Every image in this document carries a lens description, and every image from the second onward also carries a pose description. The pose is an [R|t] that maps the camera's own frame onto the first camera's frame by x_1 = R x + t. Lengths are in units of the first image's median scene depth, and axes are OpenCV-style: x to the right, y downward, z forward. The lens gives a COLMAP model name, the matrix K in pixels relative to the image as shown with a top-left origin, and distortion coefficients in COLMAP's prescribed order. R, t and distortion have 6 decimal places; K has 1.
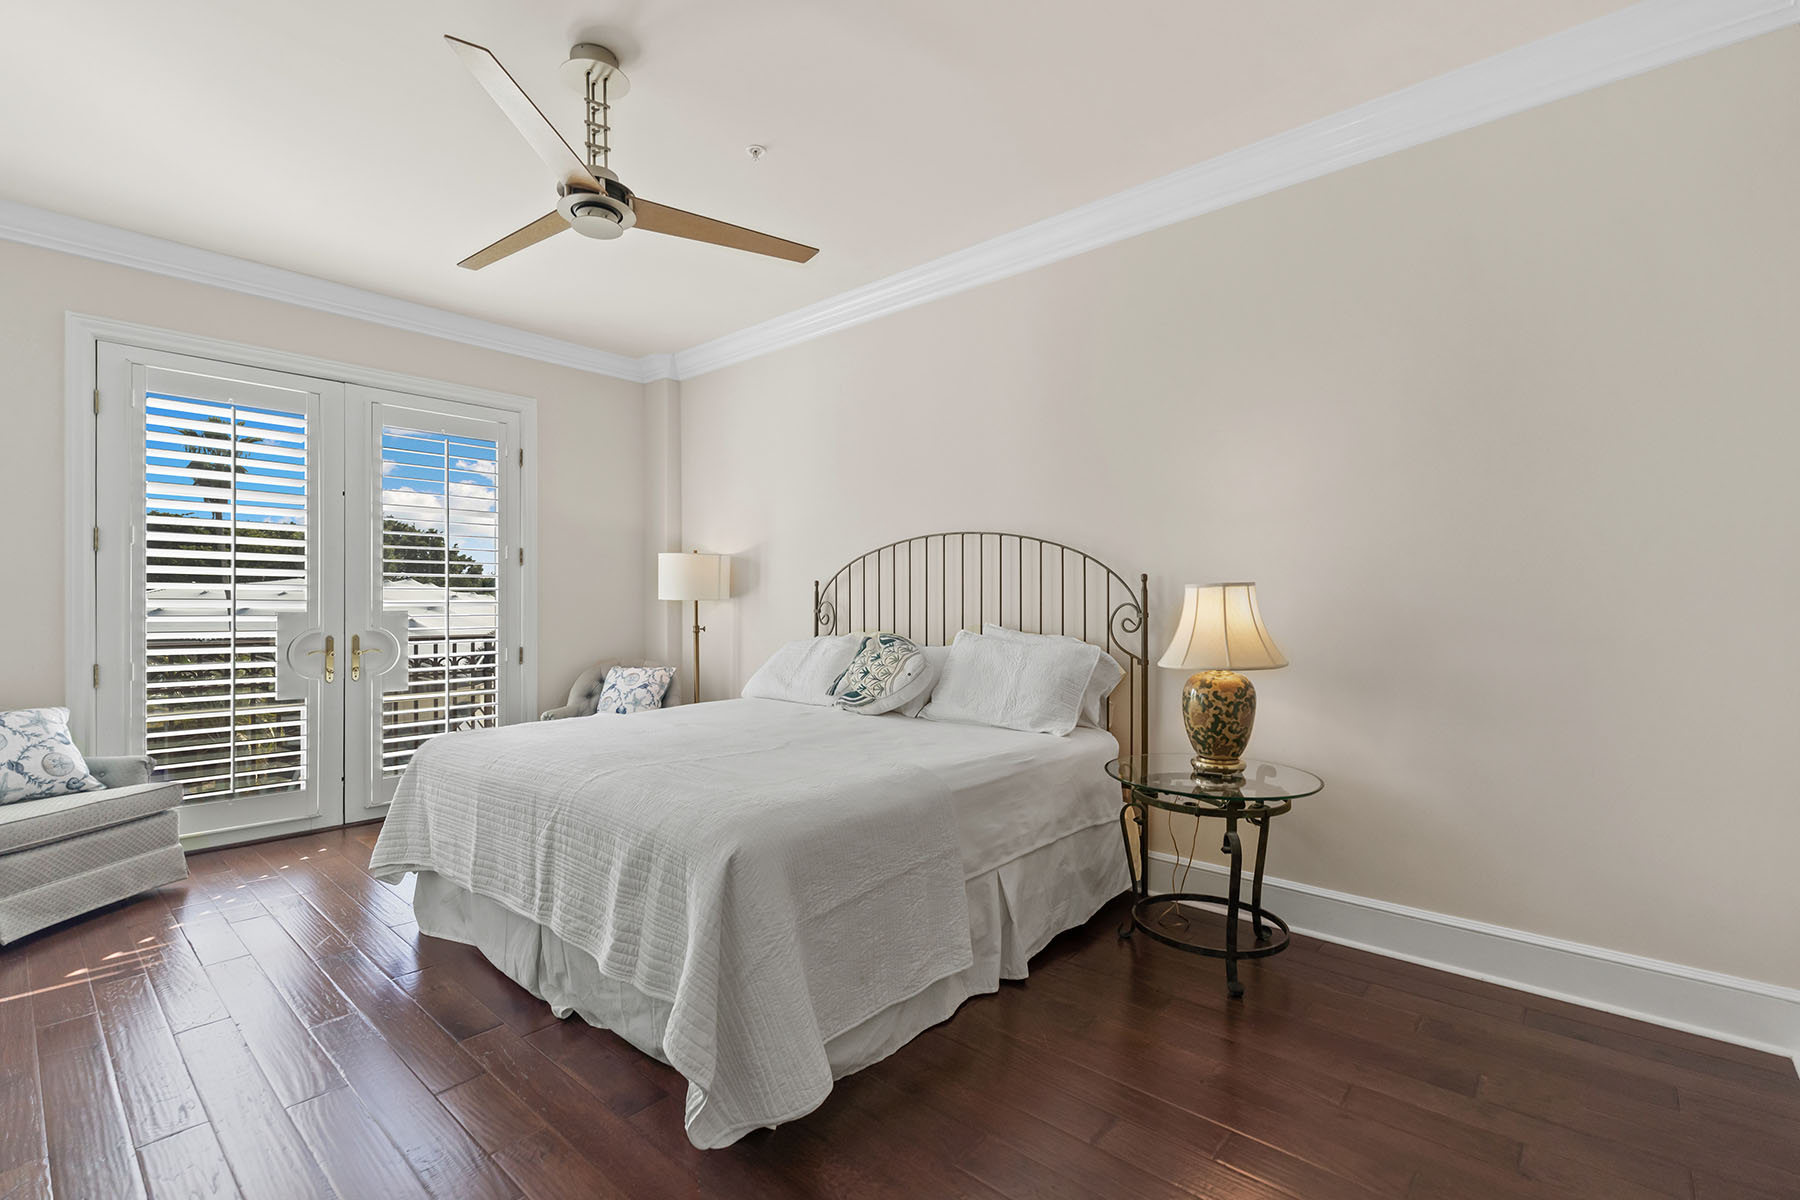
lens RADIAL K [[804.9, 0, 892.6], [0, 804.9, 599.4], [0, 0, 1]] dist [-0.000911, -0.002207]
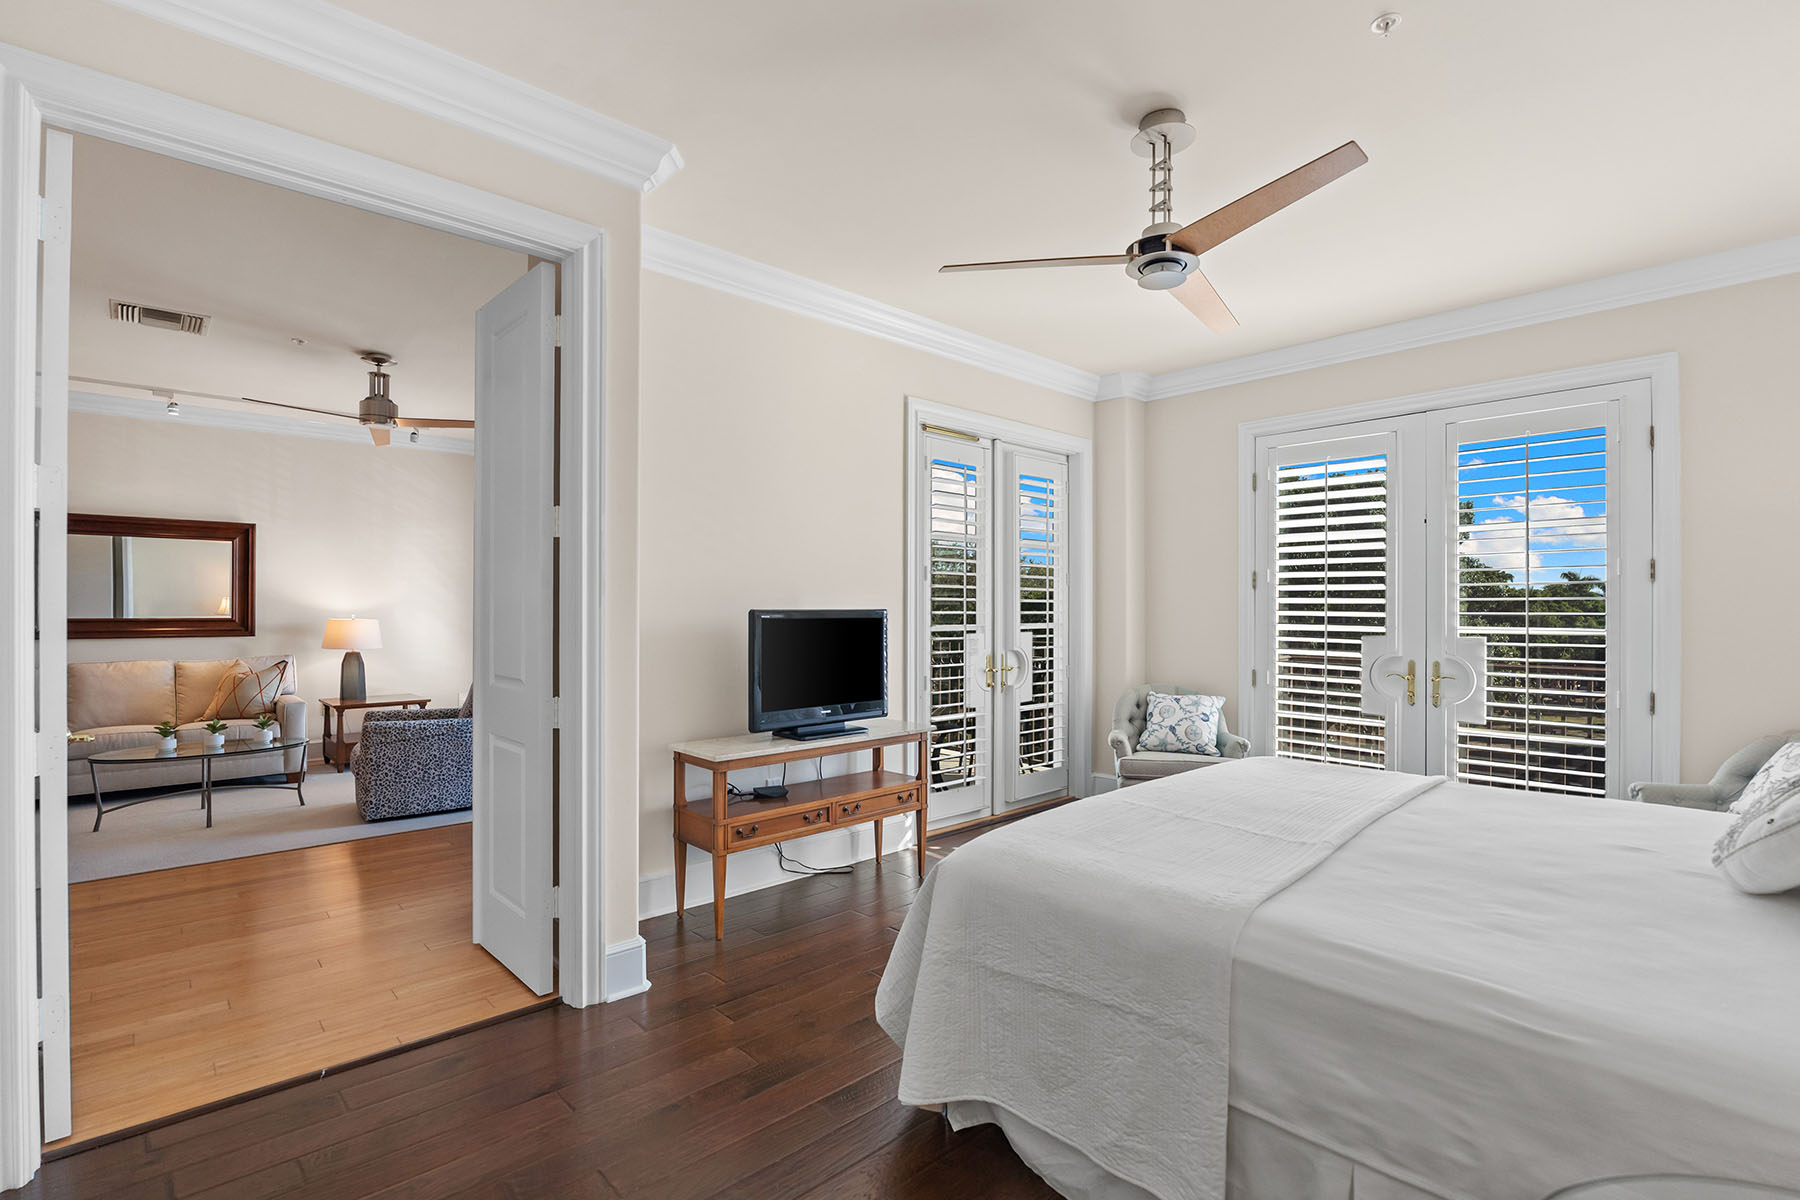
lens RADIAL K [[804.9, 0, 886.7], [0, 804.9, 609.1], [0, 0, 1]] dist [-0.000911, -0.002207]
pose [[-0.087645, -0.001286, -0.996151, 0.531998], [0.001489, 0.999998, -0.001422, -0.027720], [0.996151, -0.001608, -0.087643, 0.563559]]
